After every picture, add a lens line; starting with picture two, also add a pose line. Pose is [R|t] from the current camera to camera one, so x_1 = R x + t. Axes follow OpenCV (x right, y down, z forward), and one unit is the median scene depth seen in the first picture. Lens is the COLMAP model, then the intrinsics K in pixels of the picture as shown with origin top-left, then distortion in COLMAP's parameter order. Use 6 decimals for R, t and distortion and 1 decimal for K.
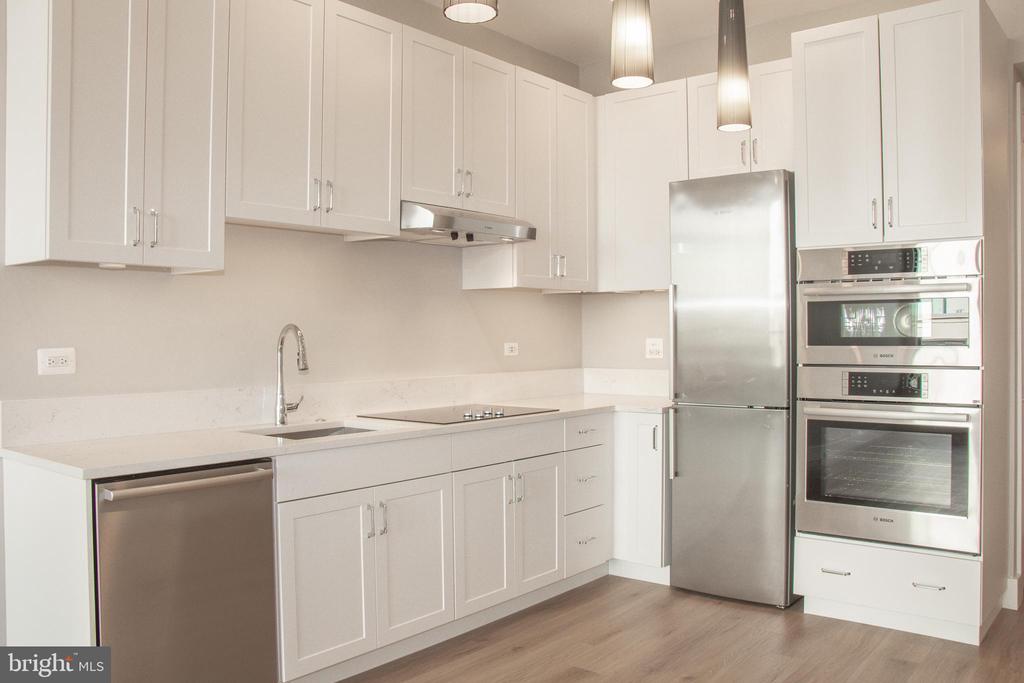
lens RADIAL K [[847.5, 0, 538.6], [0, 847.5, 340.5], [0, 0, 1]] dist [-0.171935, 0.200836]
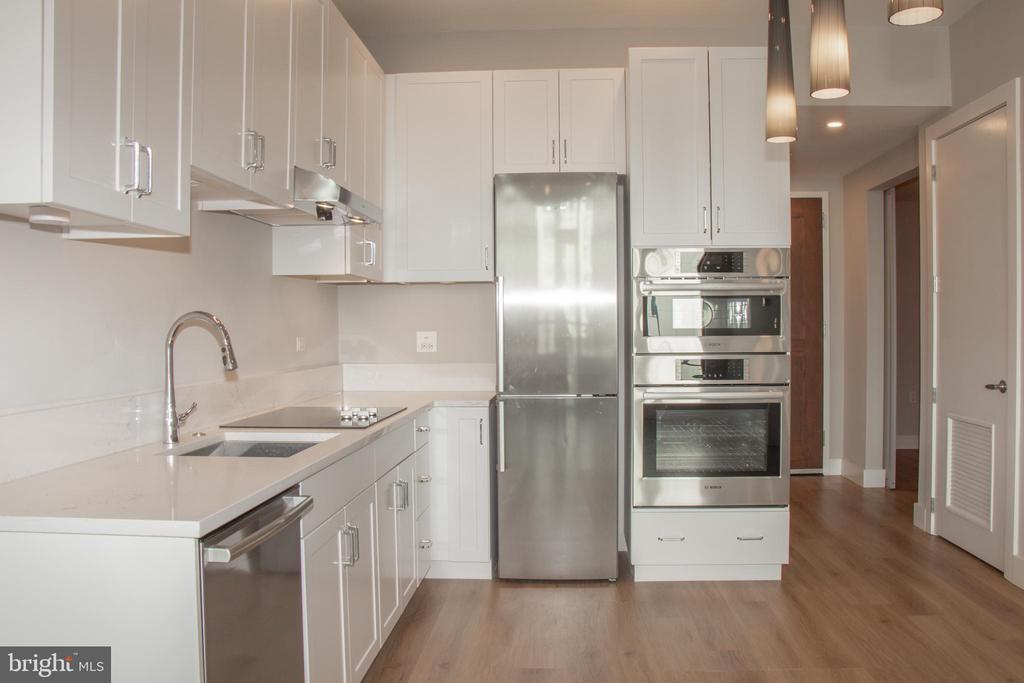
lens RADIAL K [[858.6, 0, 512.0], [0, 858.6, 341.5], [0, 0, 1]] dist [-0.142465, 0.125064]
pose [[0.827256, -0.009611, 0.561743, -0.437151], [0.007395, 0.999953, 0.006219, 0.004570], [-0.561776, -0.000991, 0.827289, 0.163573]]
